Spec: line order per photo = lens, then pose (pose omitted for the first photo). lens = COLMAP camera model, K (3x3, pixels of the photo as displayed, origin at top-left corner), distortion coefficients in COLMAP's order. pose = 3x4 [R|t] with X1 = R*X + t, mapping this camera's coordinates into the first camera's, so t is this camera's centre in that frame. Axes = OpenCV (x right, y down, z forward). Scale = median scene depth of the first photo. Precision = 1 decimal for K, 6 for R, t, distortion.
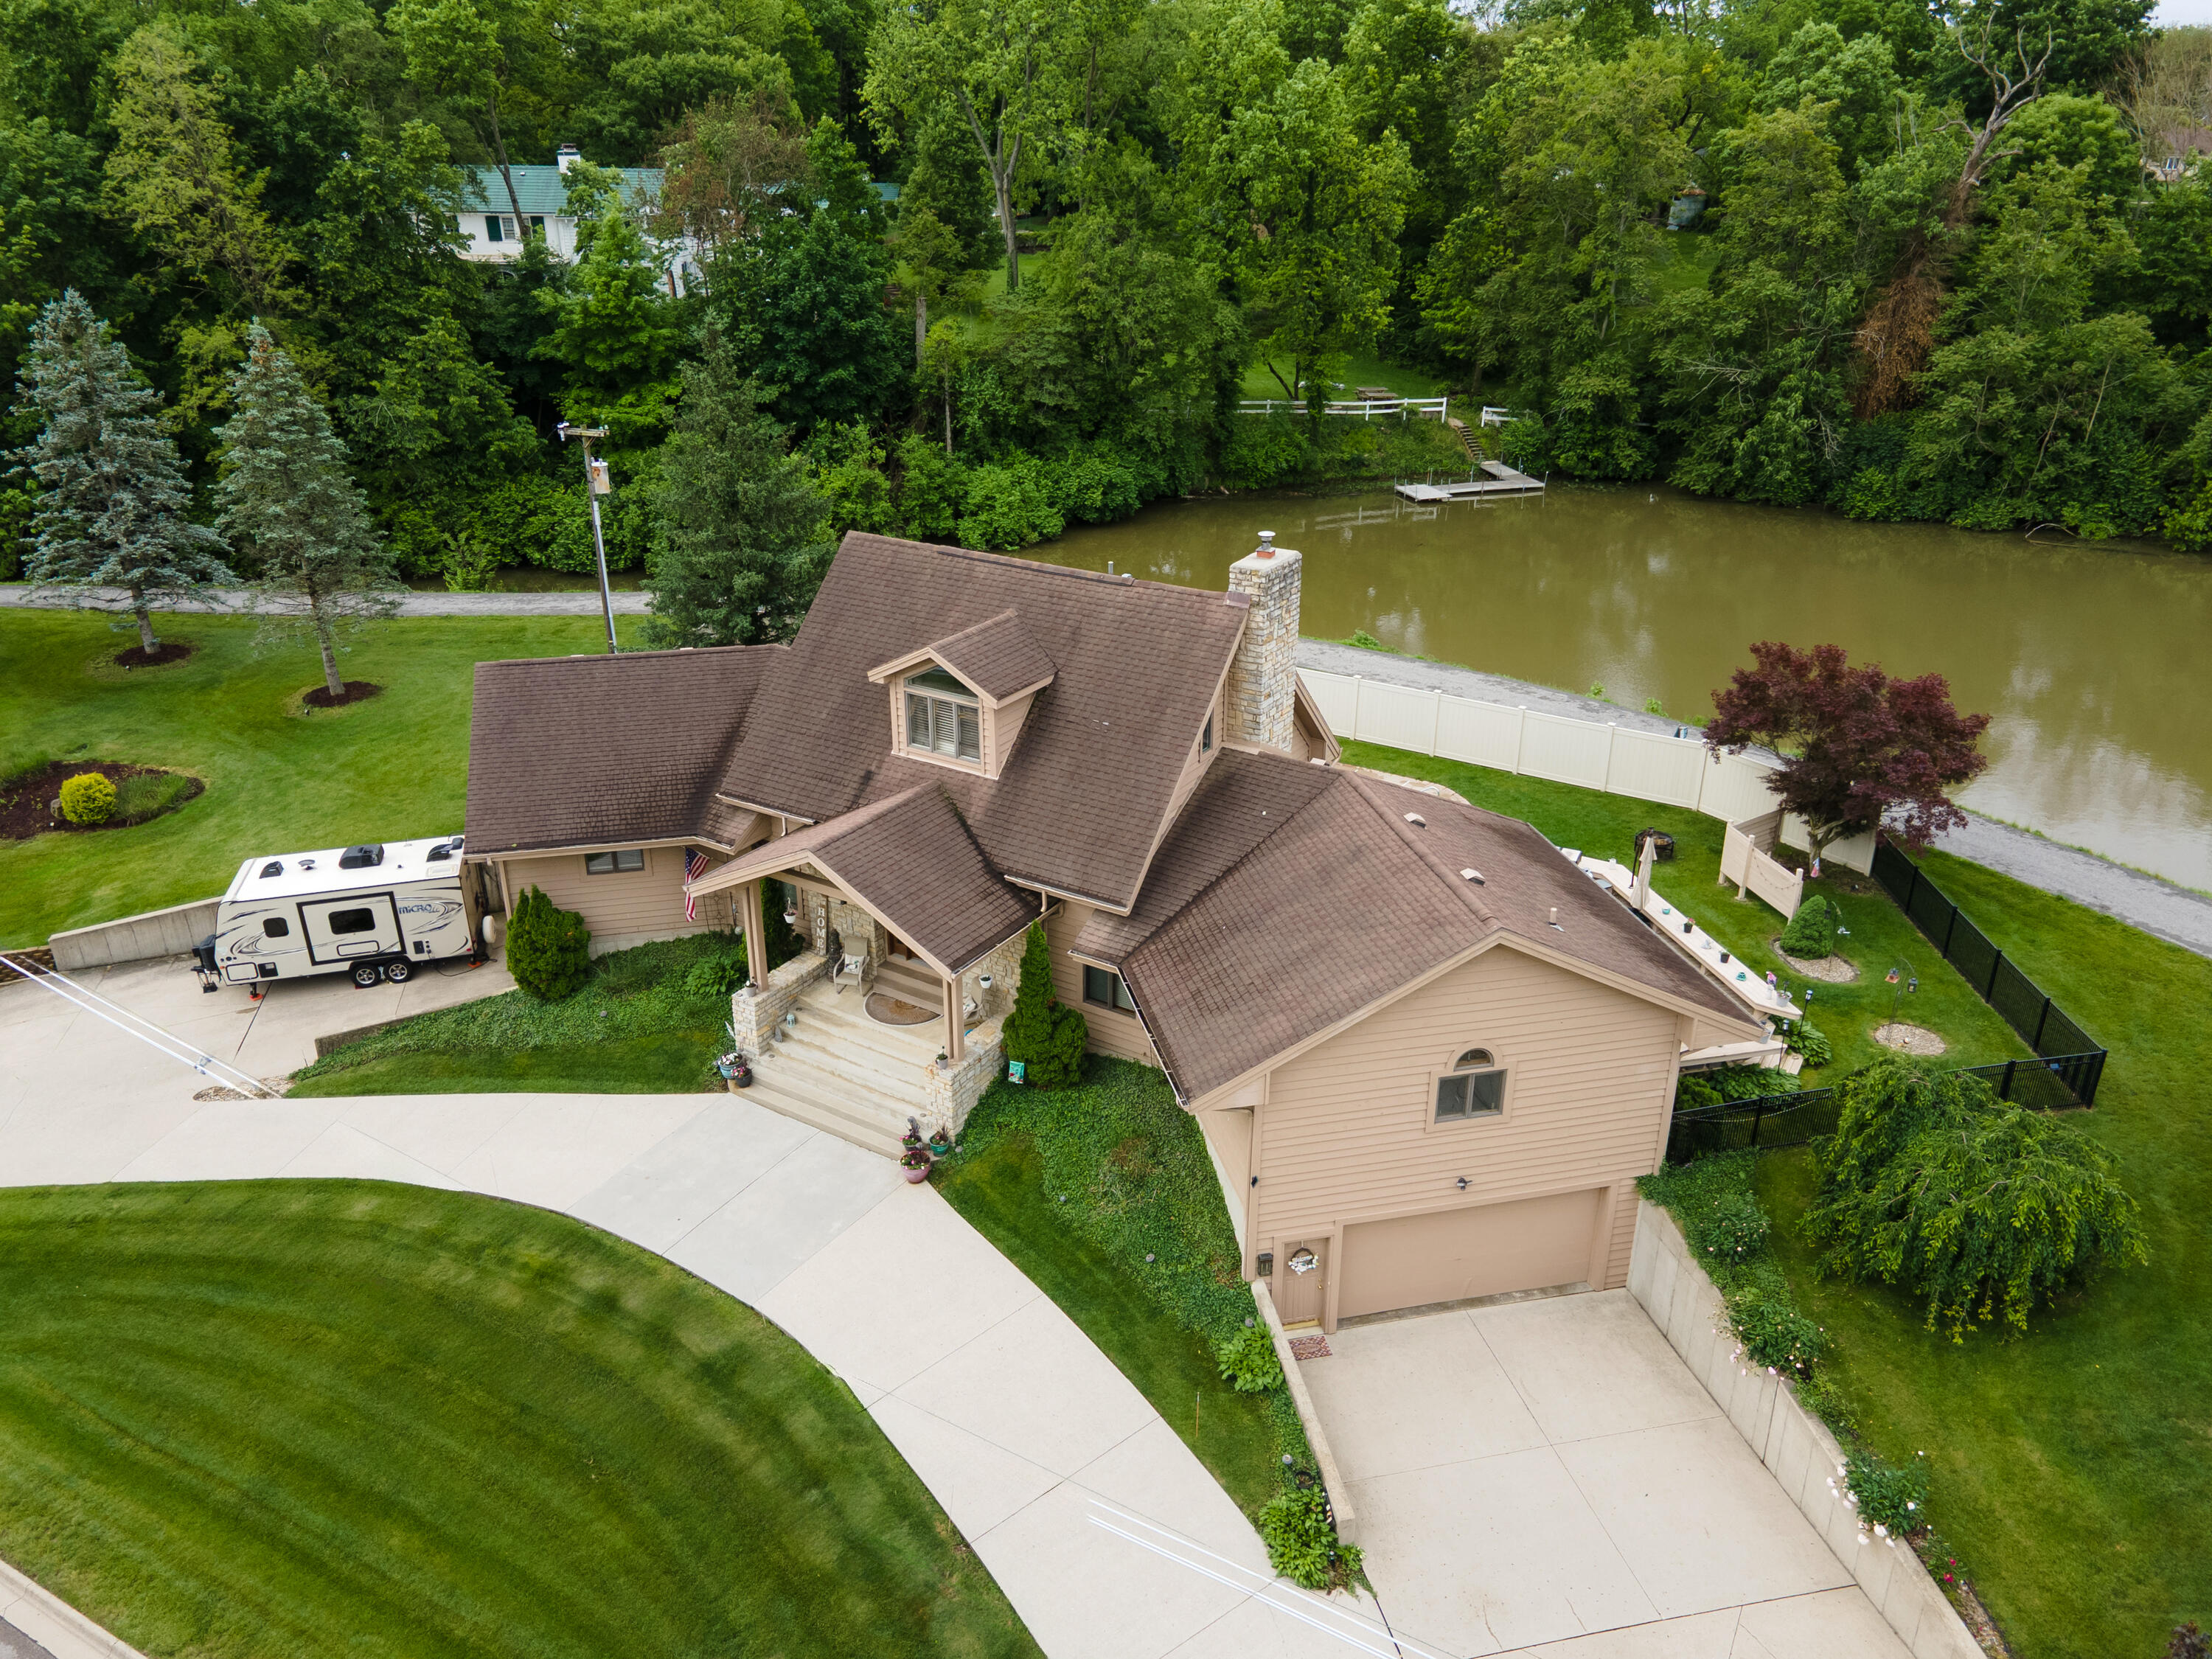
lens RADIAL K [[1607.7, 0, 1102.7], [0, 1607.7, 788.9], [0, 0, 1]] dist [0.037670, 0.011692]
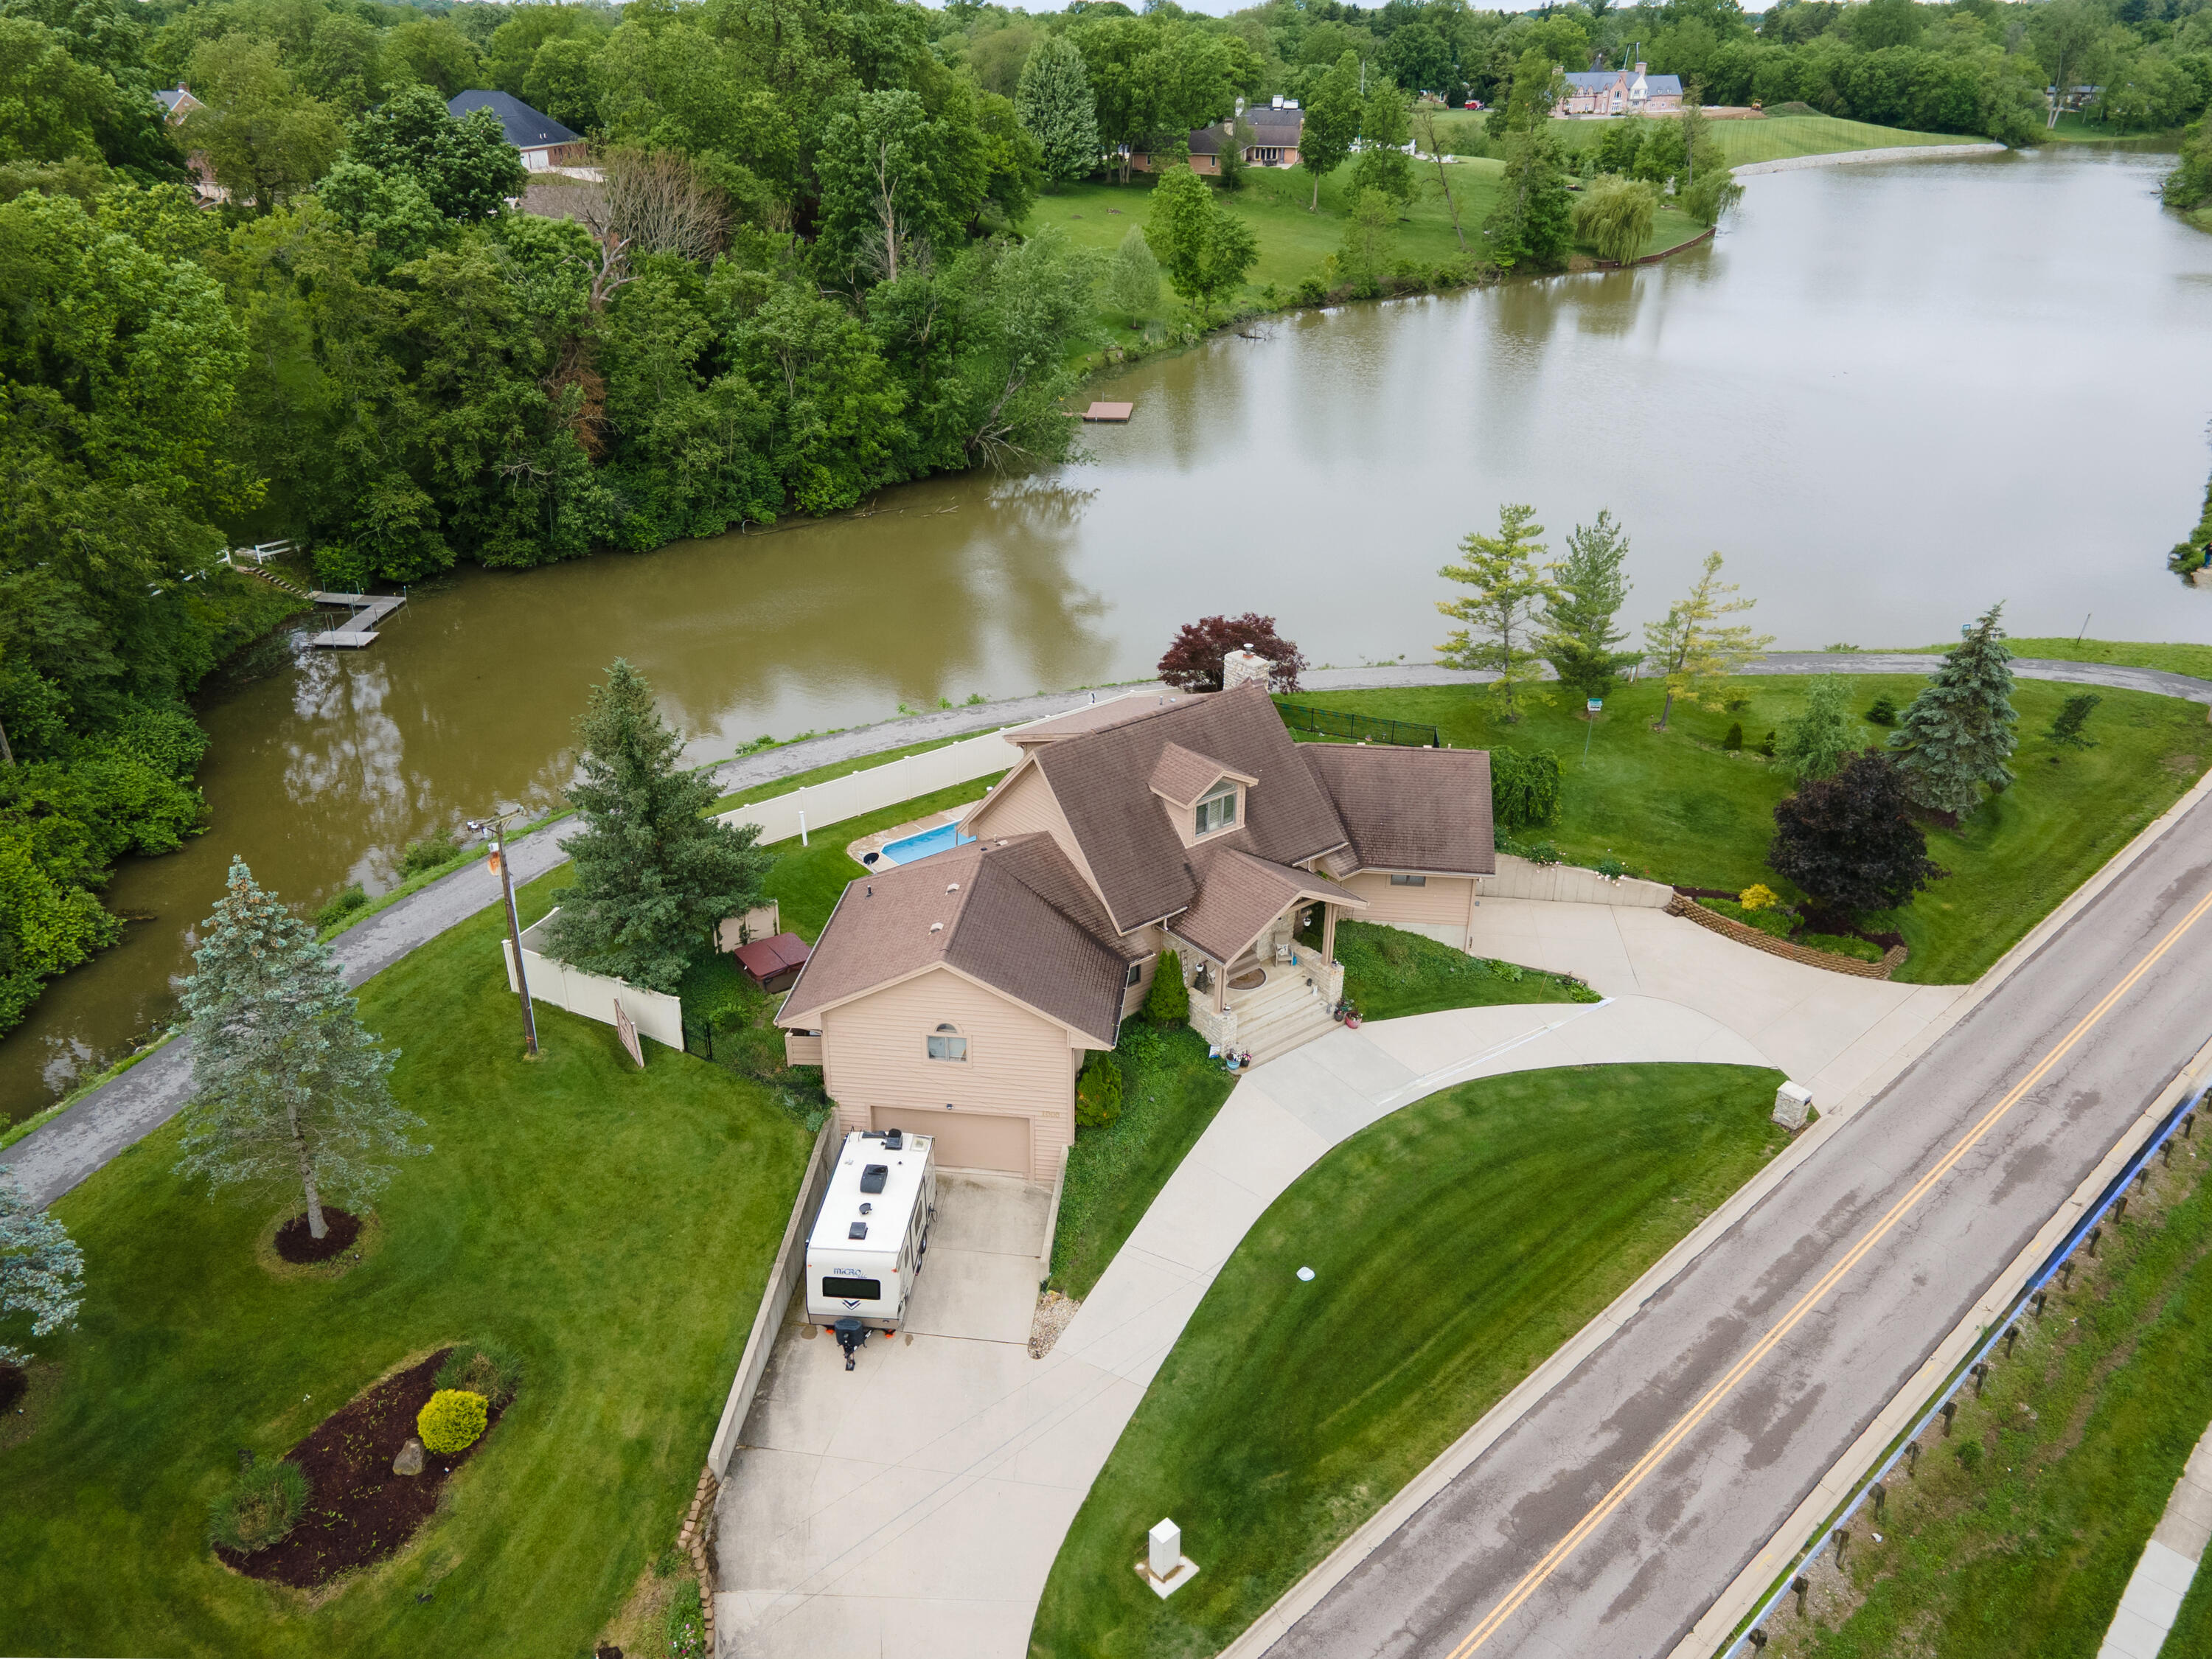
lens RADIAL K [[1625.2, 0, 1103.0], [0, 1625.2, 794.6], [0, 0, 1]] dist [0.013694, 0.052217]
pose [[0.330116, -0.399704, 0.855137, -1.282378], [0.361005, 0.890513, 0.276877, -0.461745], [-0.872180, 0.217308, 0.438268, 0.294178]]
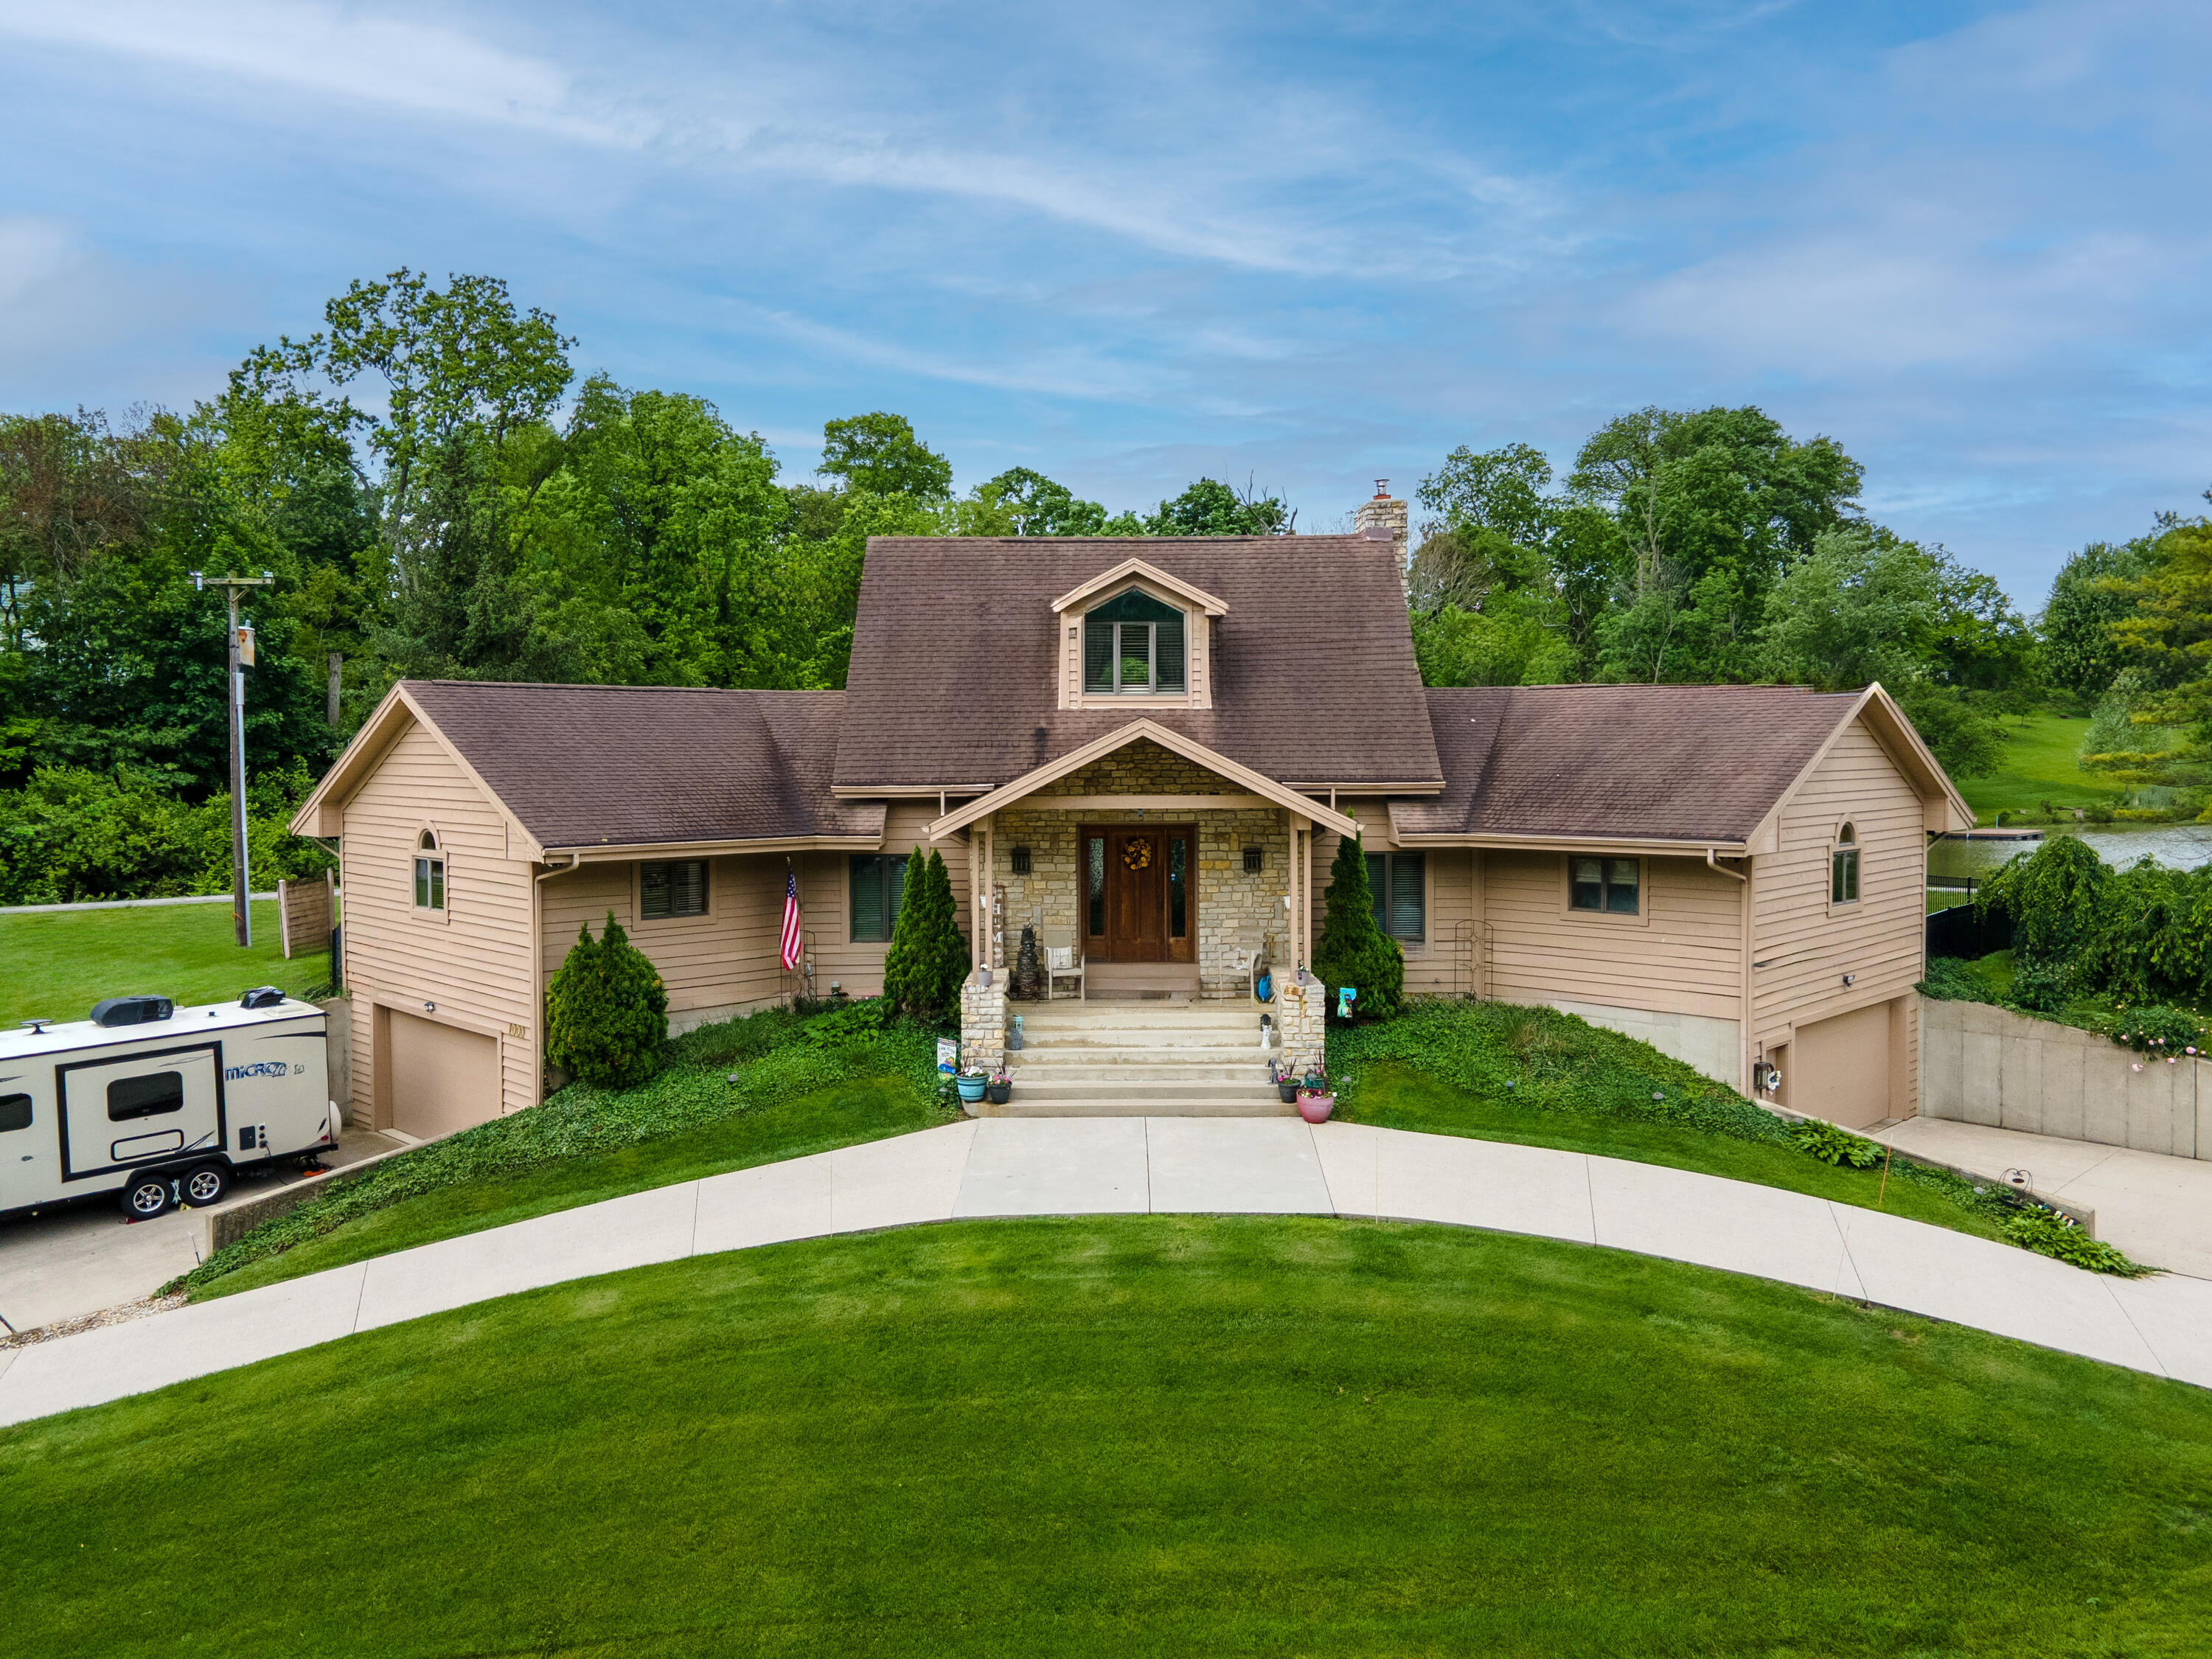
lens RADIAL K [[1607.7, 0, 1102.7], [0, 1607.7, 788.9], [0, 0, 1]] dist [0.037670, 0.011692]
pose [[0.842821, -0.018974, 0.537860, -0.479883], [0.213772, 0.928962, -0.302209, 0.234963], [-0.493917, 0.369687, 0.787005, 0.281588]]
